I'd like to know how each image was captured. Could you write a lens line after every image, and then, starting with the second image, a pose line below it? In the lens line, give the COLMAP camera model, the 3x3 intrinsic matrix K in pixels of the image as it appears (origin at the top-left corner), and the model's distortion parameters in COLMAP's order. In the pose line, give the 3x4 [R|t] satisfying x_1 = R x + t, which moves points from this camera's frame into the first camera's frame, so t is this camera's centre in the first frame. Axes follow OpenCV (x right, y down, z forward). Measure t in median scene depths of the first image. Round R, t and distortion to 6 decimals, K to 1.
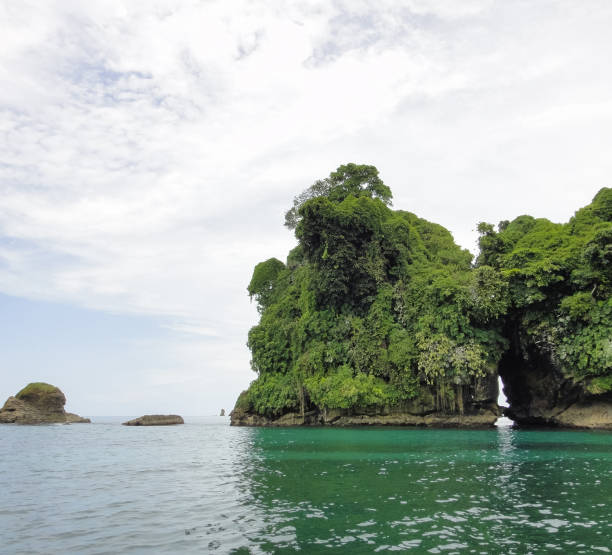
lens RADIAL K [[536.7, 0, 363.6], [0, 536.7, 279.1], [0, 0, 1]] dist [-0.000453, -0.004357]
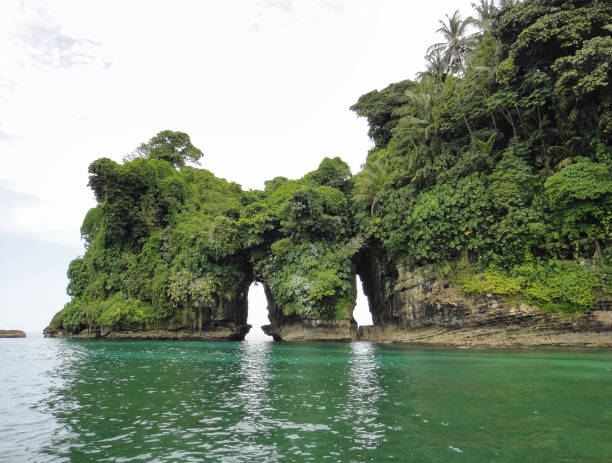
lens RADIAL K [[442.6, 0, 306.0], [0, 442.6, 231.5], [0, 0, 1]] dist [0.002276, 0.003426]
pose [[0.998057, 0.019088, 0.059311, 0.339310], [-0.020500, 0.999518, 0.023297, -0.015270], [-0.058837, -0.024468, 0.997968, -0.068434]]
